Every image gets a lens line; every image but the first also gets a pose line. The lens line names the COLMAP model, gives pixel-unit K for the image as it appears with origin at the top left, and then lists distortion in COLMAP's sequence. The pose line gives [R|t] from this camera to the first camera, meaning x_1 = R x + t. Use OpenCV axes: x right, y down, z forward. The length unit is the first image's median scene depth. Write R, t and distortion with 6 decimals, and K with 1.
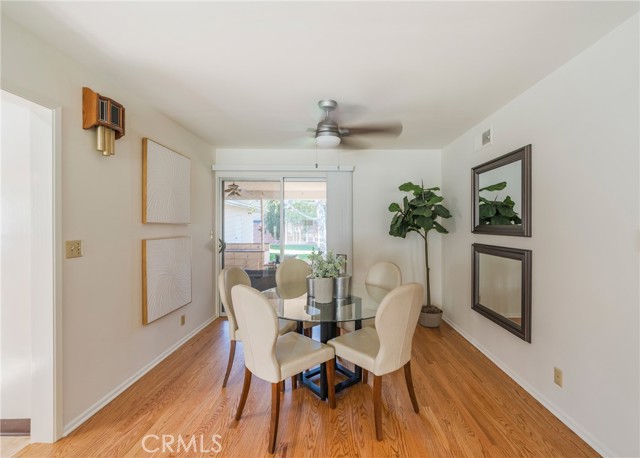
lens RADIAL K [[274.6, 0, 339.5], [0, 274.6, 226.2], [0, 0, 1]] dist [0.004077, 0.000268]
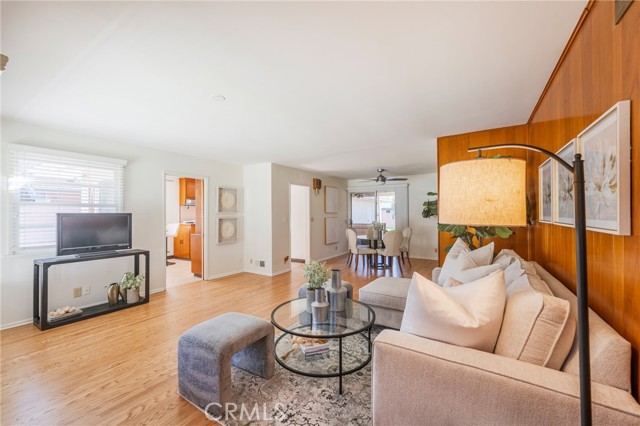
lens RADIAL K [[262.9, 0, 324.6], [0, 262.9, 213.2], [0, 0, 1]] dist [-0.000534, -0.000411]
pose [[0.842883, -0.007727, -0.538042, 0.927531], [0.004605, 0.999964, -0.007147, 0.016379], [0.538078, 0.003546, 0.842888, -1.583192]]
